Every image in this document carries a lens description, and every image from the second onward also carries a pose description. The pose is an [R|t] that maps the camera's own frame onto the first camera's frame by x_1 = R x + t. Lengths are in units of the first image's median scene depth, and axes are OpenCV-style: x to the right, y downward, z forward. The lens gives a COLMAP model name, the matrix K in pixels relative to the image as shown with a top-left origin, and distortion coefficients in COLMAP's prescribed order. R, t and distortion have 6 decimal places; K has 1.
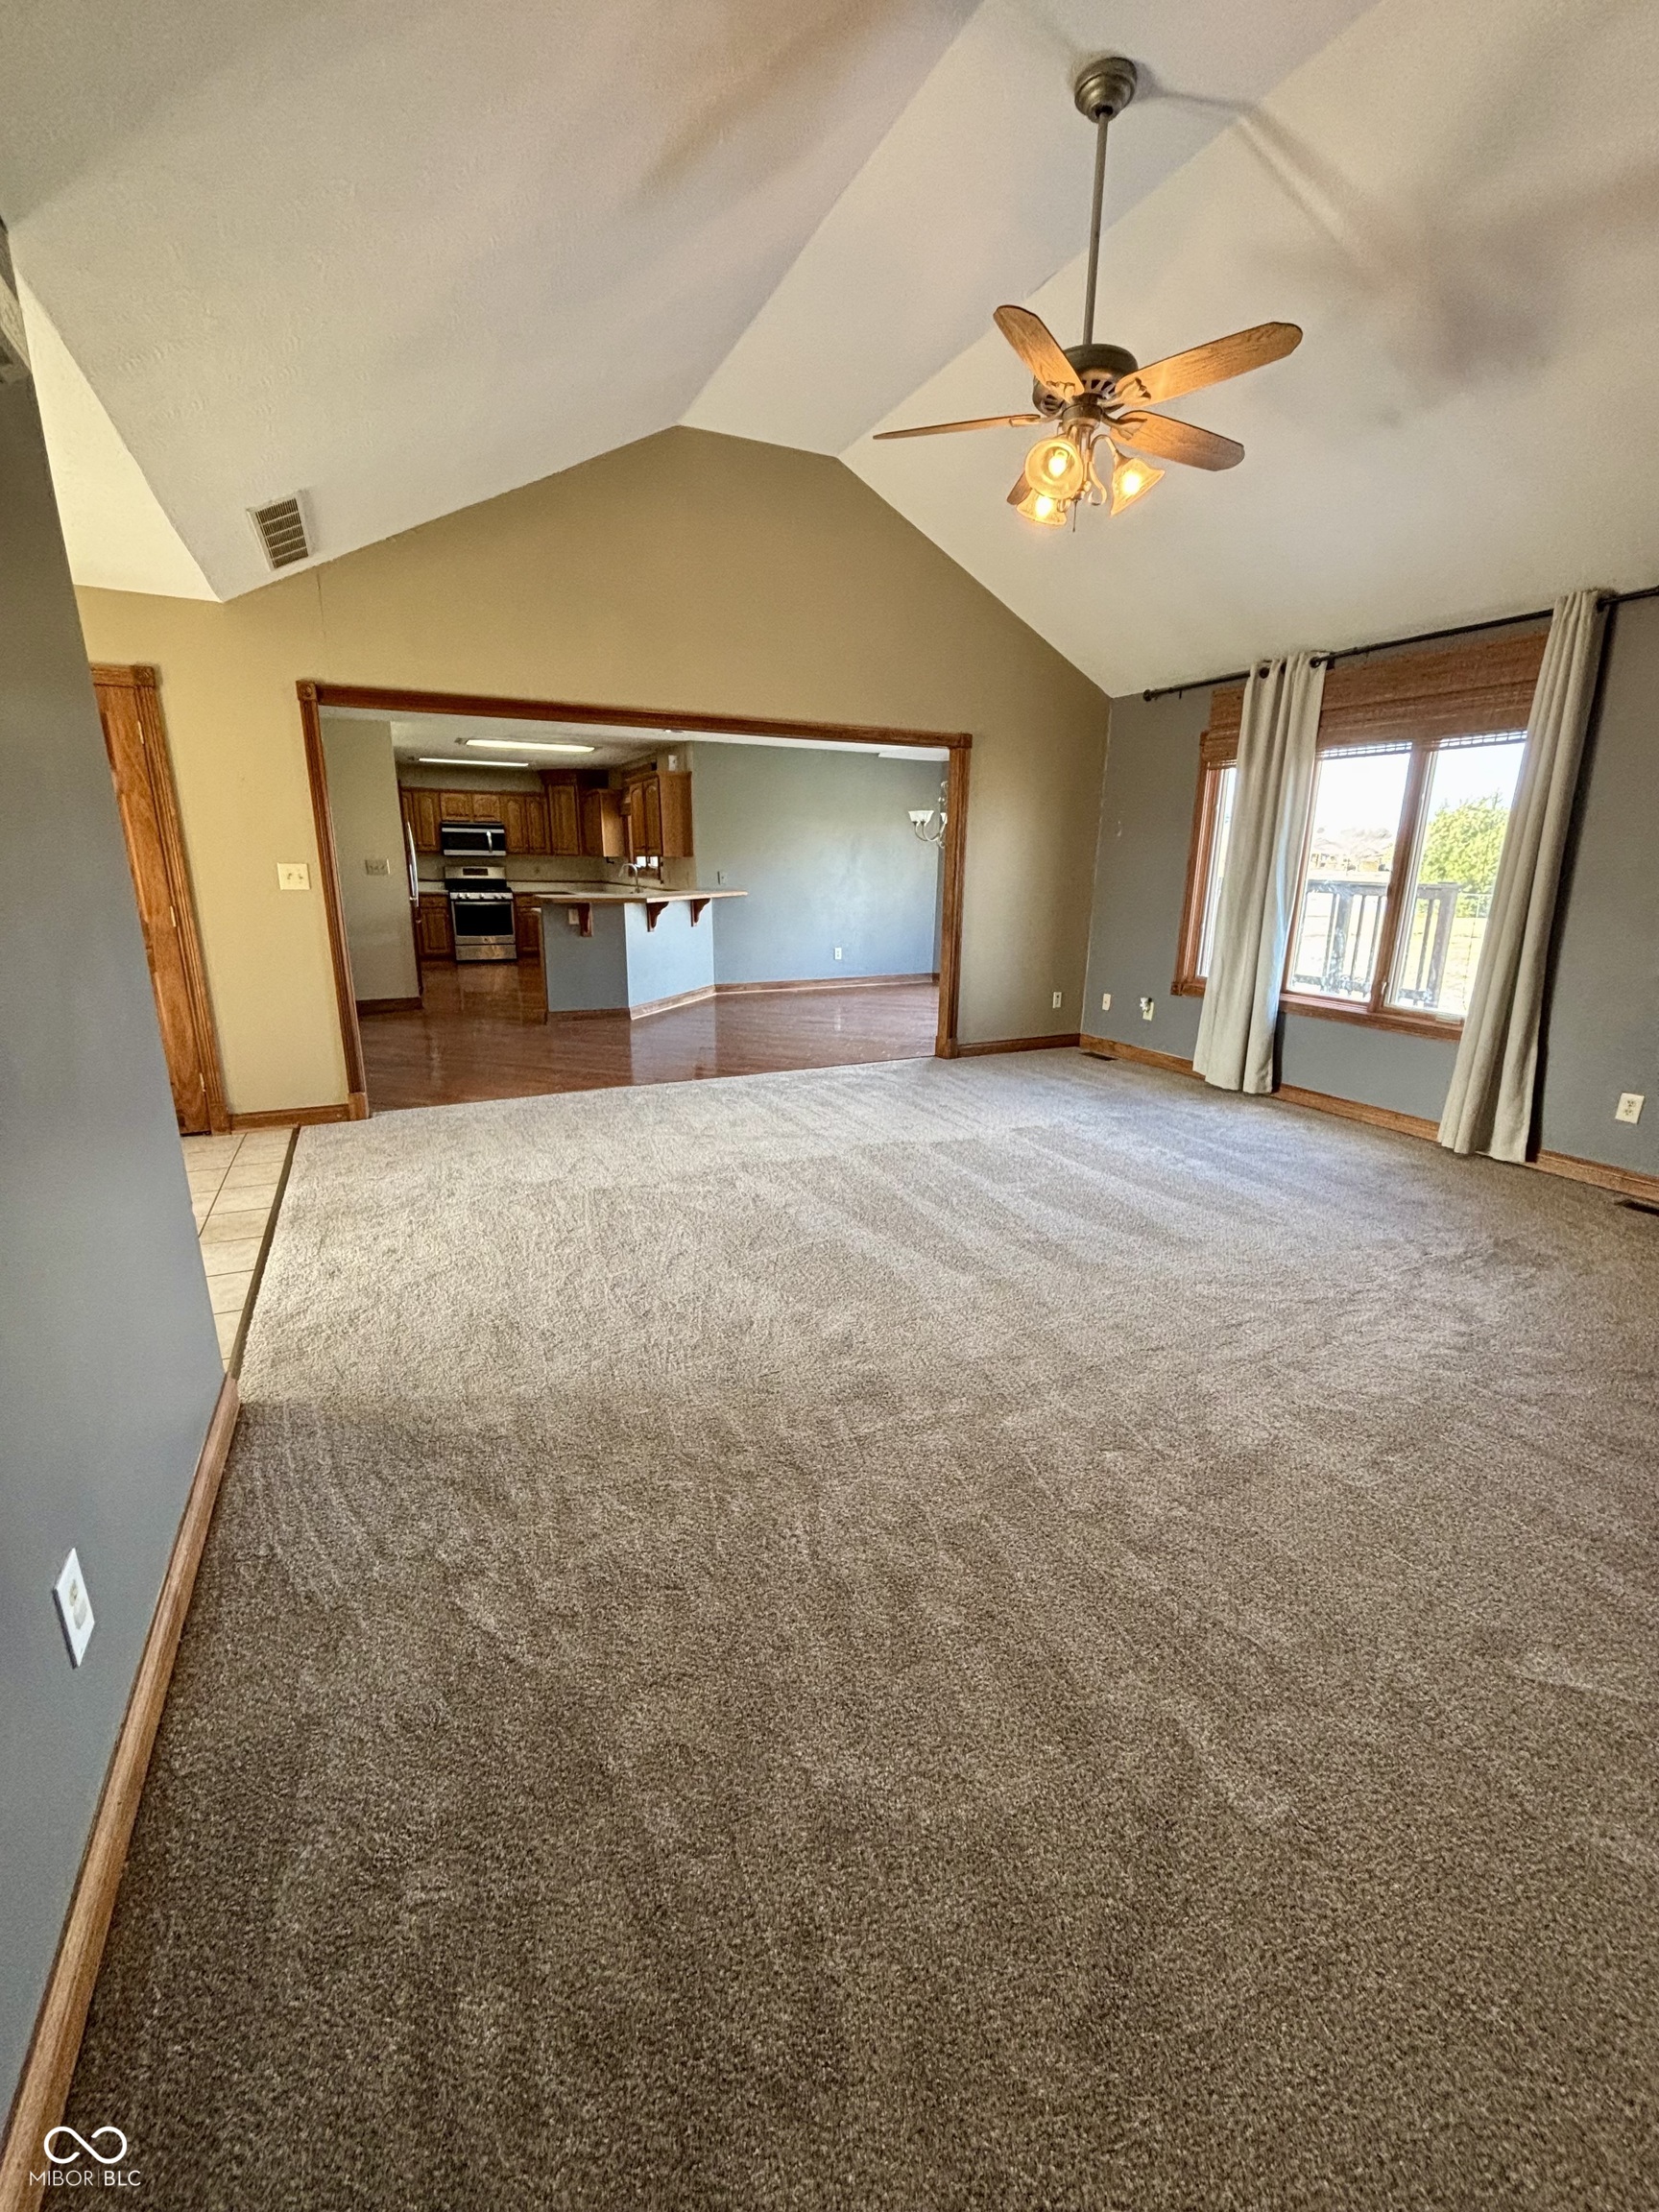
lens RADIAL K [[893.7, 0, 823.2], [0, 893.7, 1118.8], [0, 0, 1]] dist [-0.003525, 0.000760]
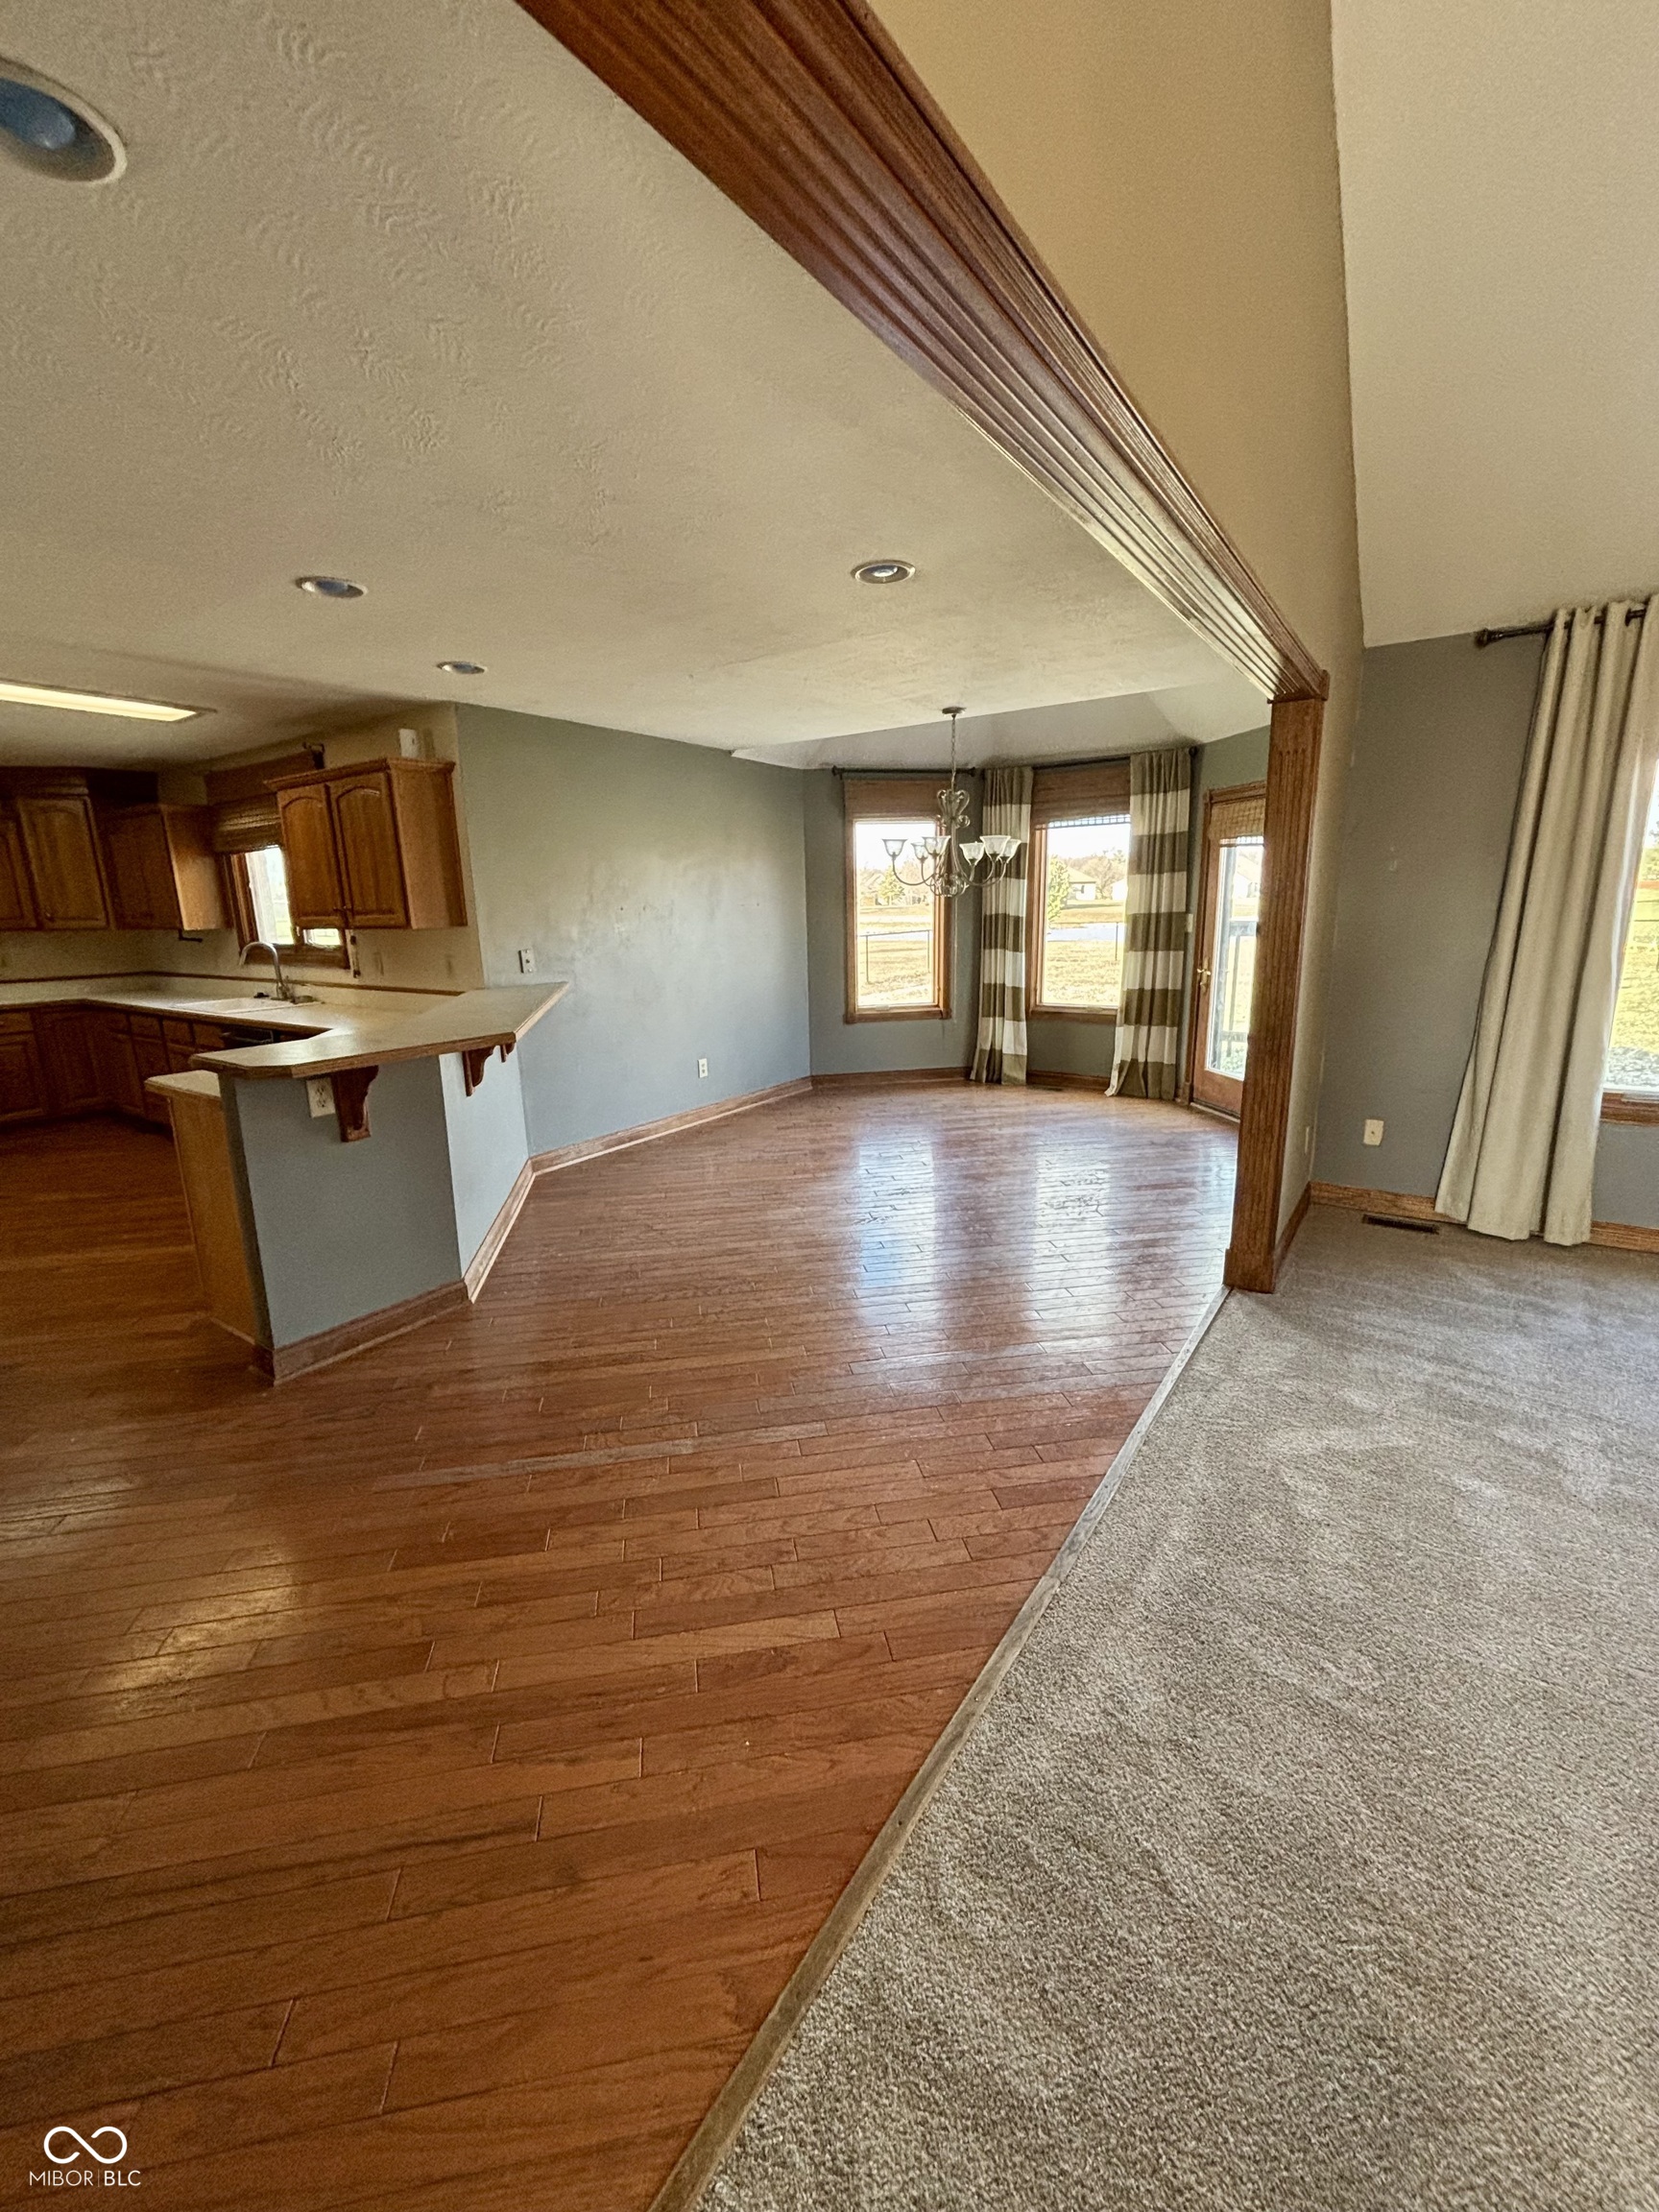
lens RADIAL K [[893.7, 0, 837.0], [0, 893.7, 1121.6], [0, 0, 1]] dist [-0.003525, 0.000760]
pose [[0.864738, -0.149475, 0.479464, -0.179284], [0.168549, 0.985688, 0.003307, -0.117724], [-0.473096, 0.077954, 0.877555, 0.359939]]
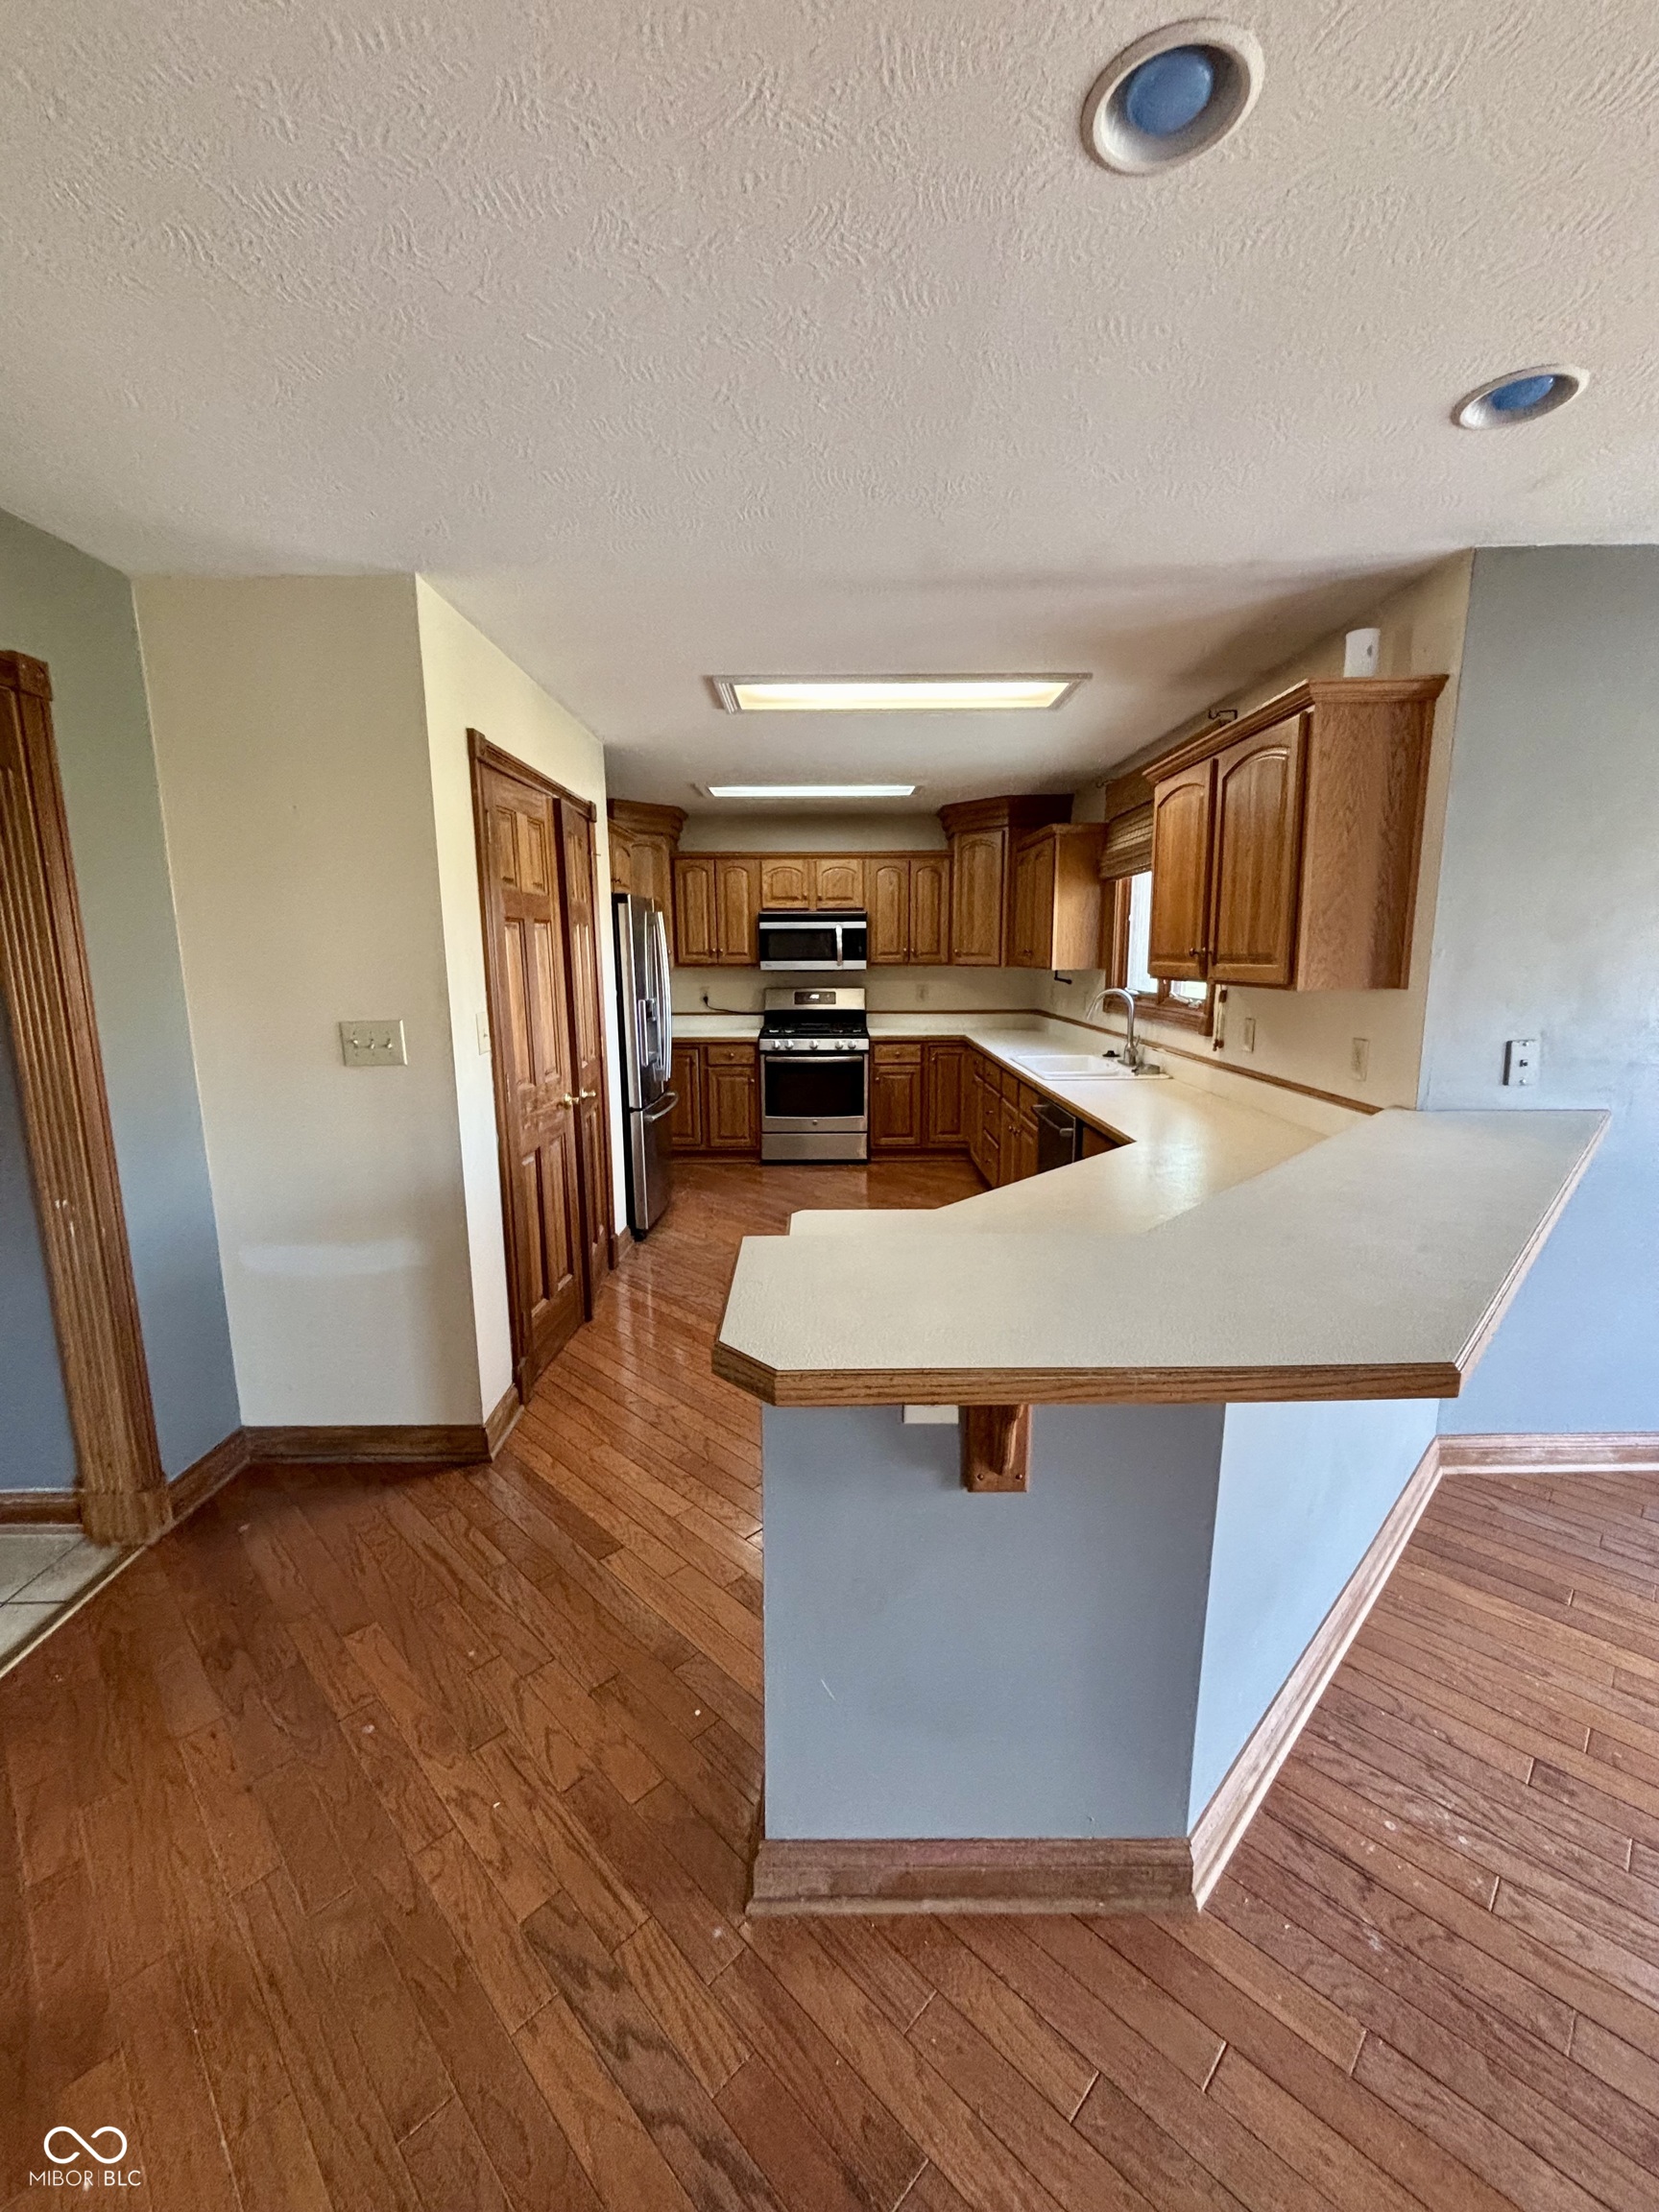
lens RADIAL K [[893.7, 0, 835.6], [0, 893.7, 1101.2], [0, 0, 1]] dist [-0.003525, 0.000760]
pose [[0.904155, 0.047725, -0.424530, -0.147797], [-0.094179, 0.991559, -0.089111, -0.174092], [0.416693, 0.120552, 0.901018, 0.543933]]
